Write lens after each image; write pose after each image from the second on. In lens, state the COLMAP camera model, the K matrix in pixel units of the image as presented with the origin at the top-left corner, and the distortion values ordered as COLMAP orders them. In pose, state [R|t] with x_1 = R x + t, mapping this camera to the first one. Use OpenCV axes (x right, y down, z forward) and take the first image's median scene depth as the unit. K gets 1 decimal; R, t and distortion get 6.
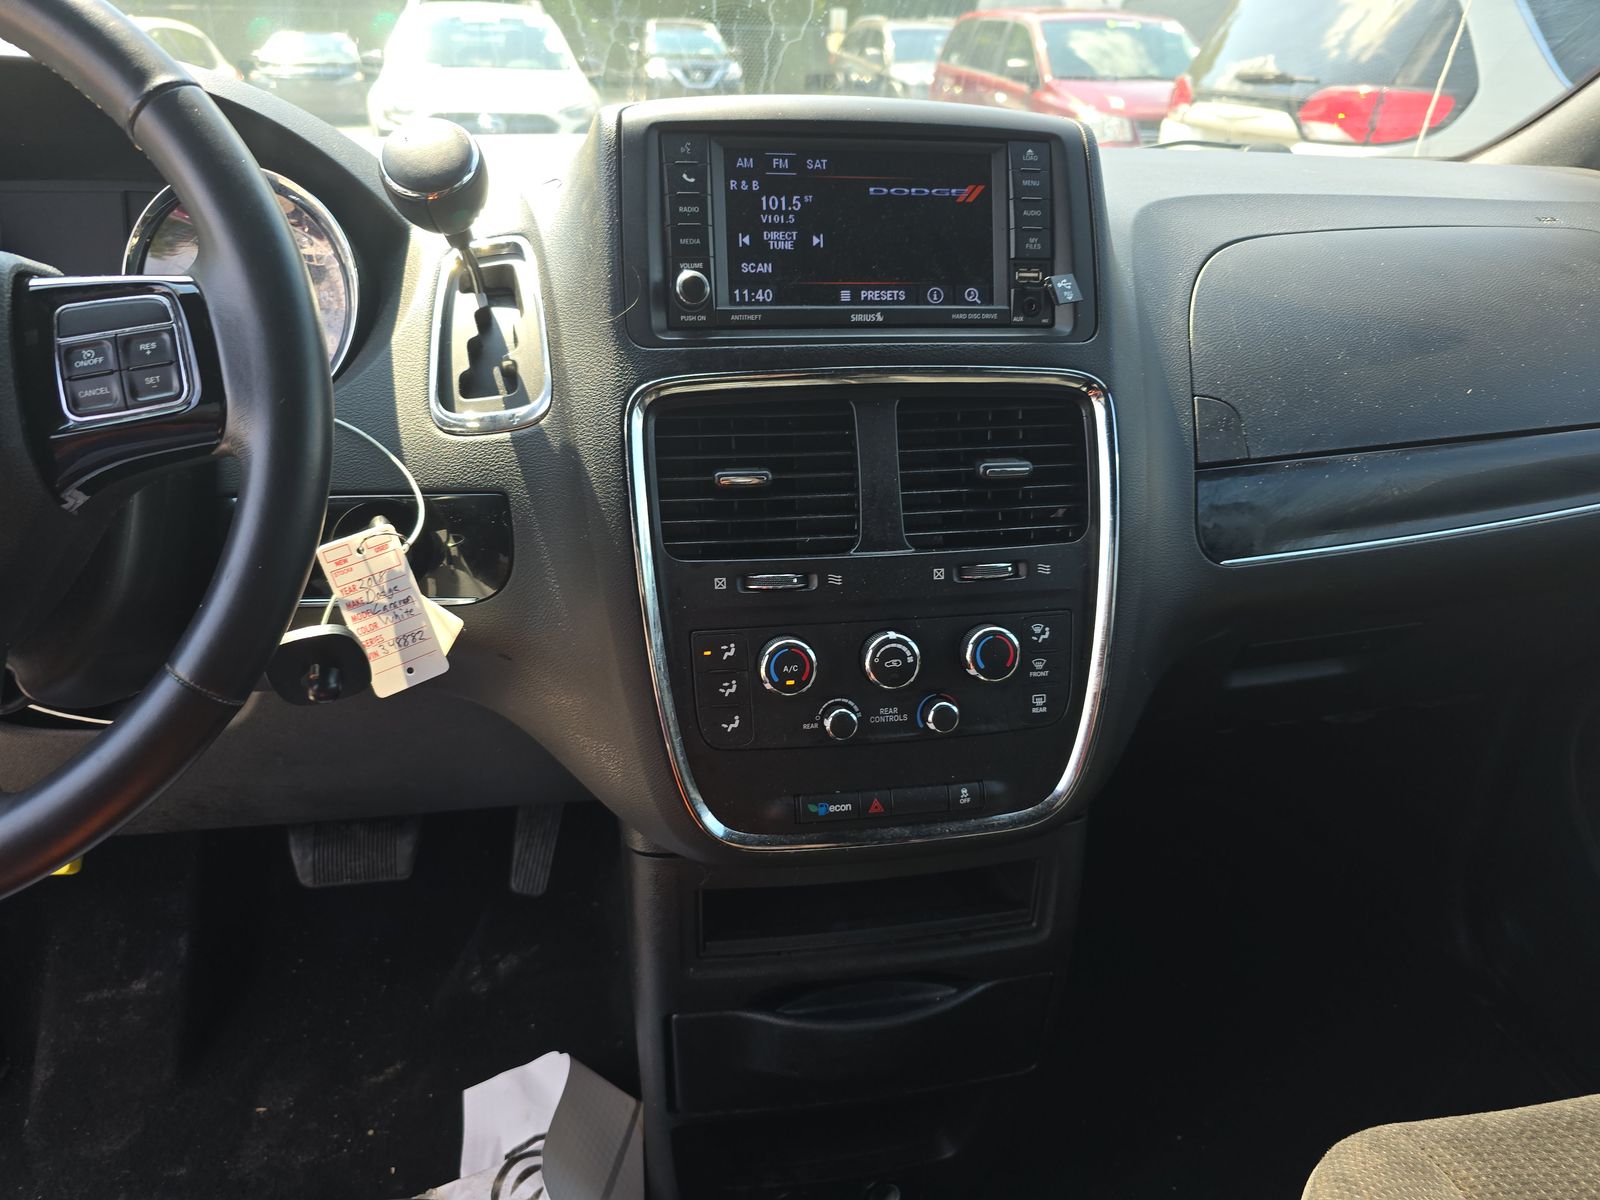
lens RADIAL K [[1130.7, 0, 800.0], [0, 1130.7, 600.0], [0, 0, 1]] dist [0.076365, -0.111845]
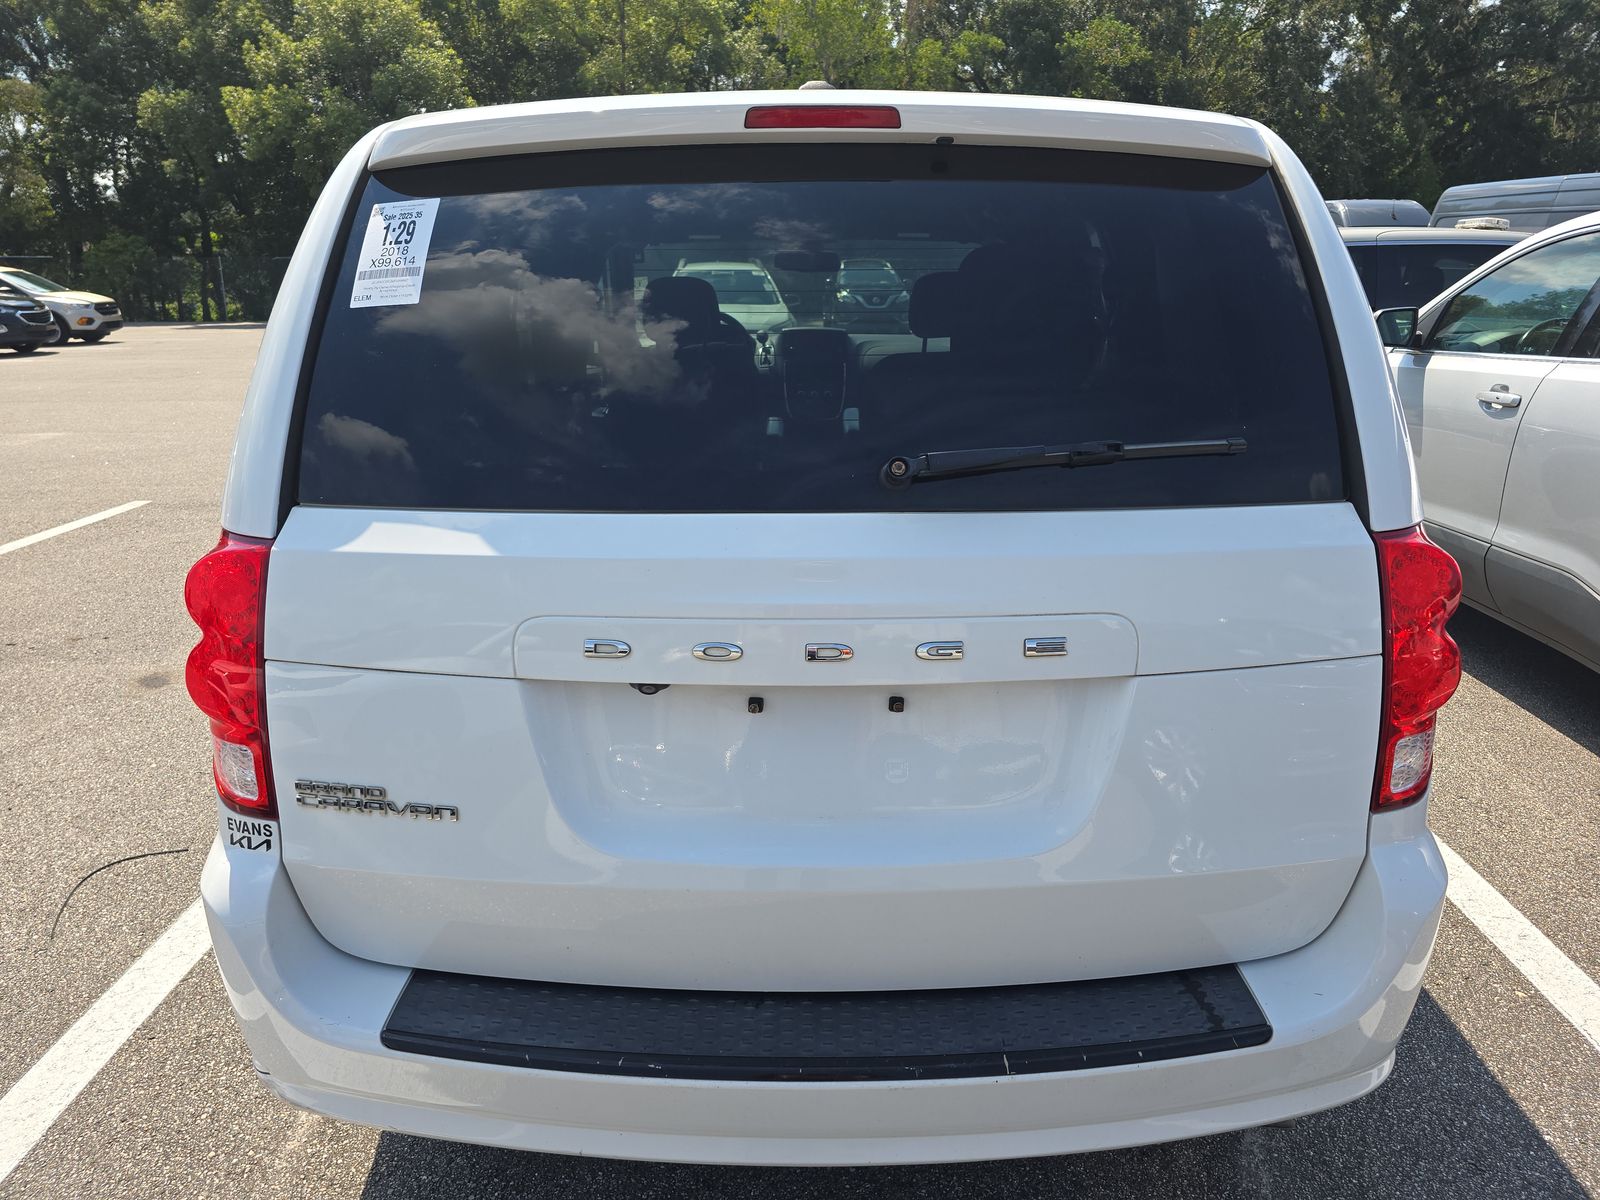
lens RADIAL K [[1143.1, 0, 800.0], [0, 1143.1, 600.0], [0, 0, 1]] dist [-0.004505, -0.001482]
pose [[0.986703, 0.020043, -0.161291, 1.195084], [-0.046786, 0.985389, -0.163765, 2.563313], [0.155652, 0.169134, 0.973225, -6.031388]]
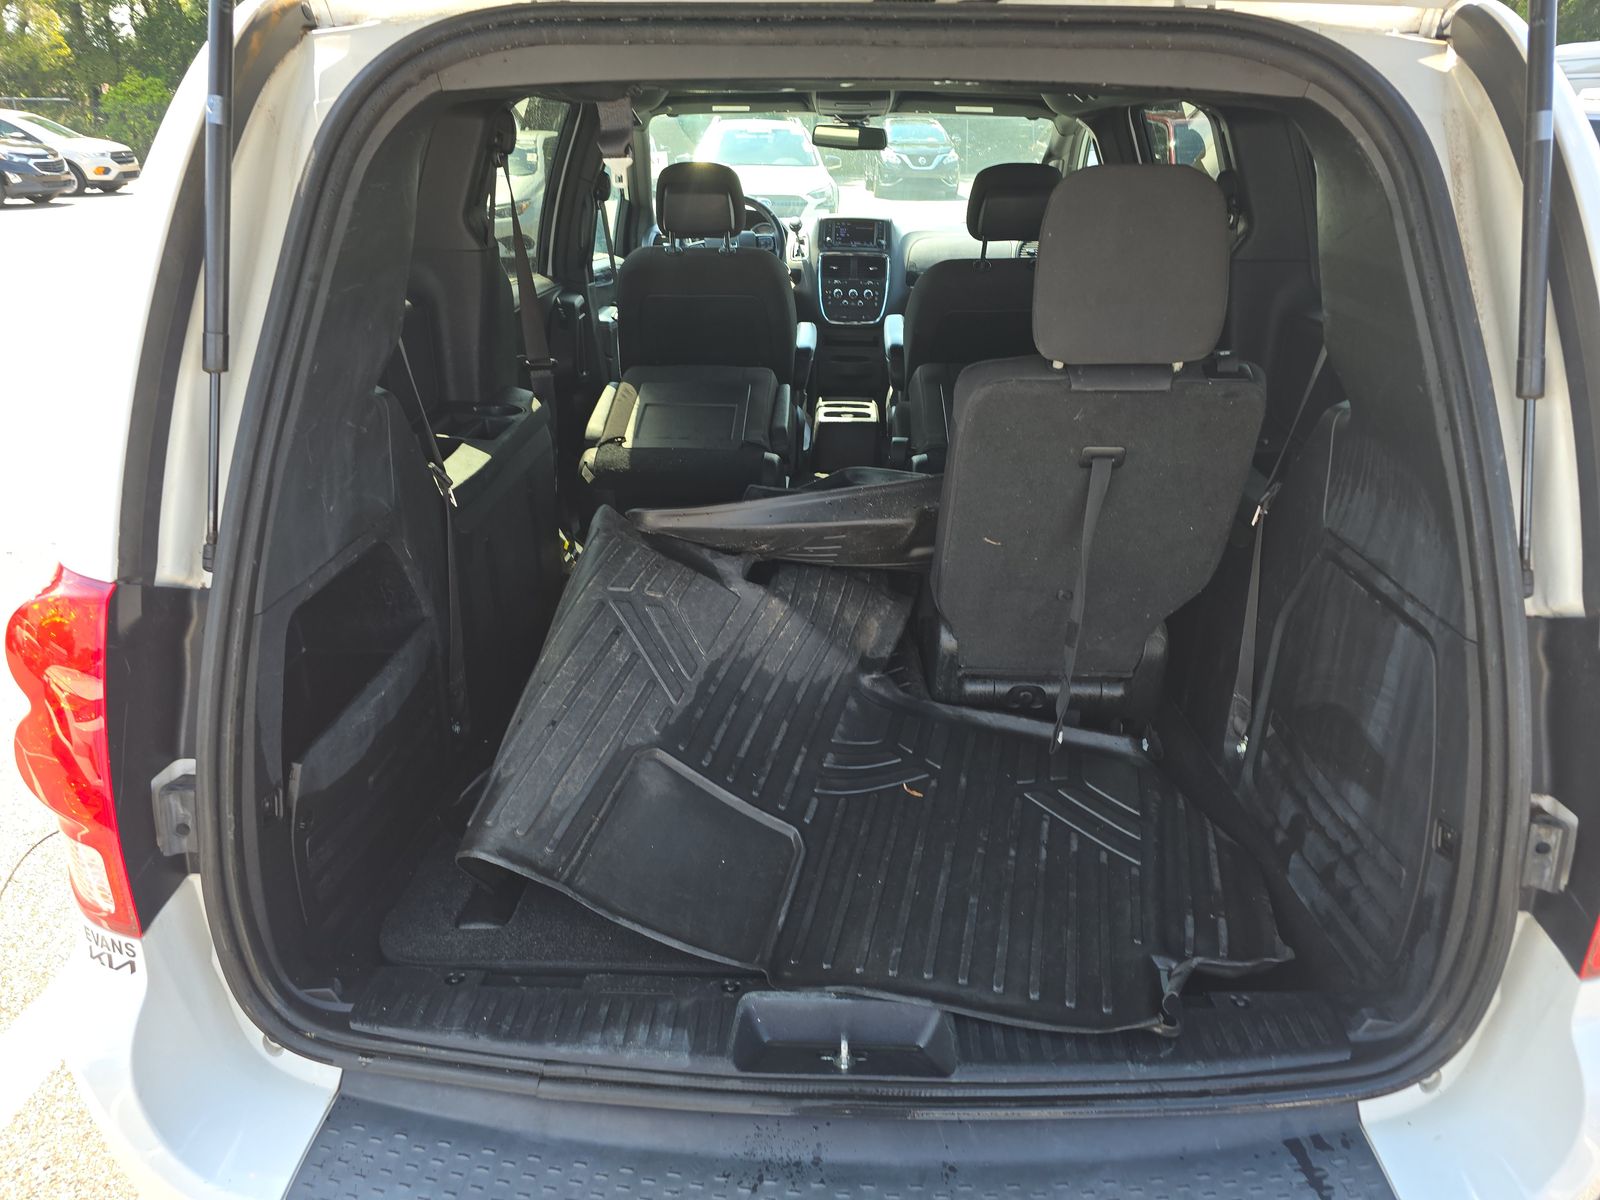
lens RADIAL K [[1143.1, 0, 800.0], [0, 1143.1, 600.0], [0, 0, 1]] dist [-0.004505, -0.001482]
pose [[0.980758, 0.063541, -0.184598, 1.092674], [-0.073415, 0.996186, -0.047146, 2.125365], [0.180899, 0.059791, 0.981683, -5.438133]]
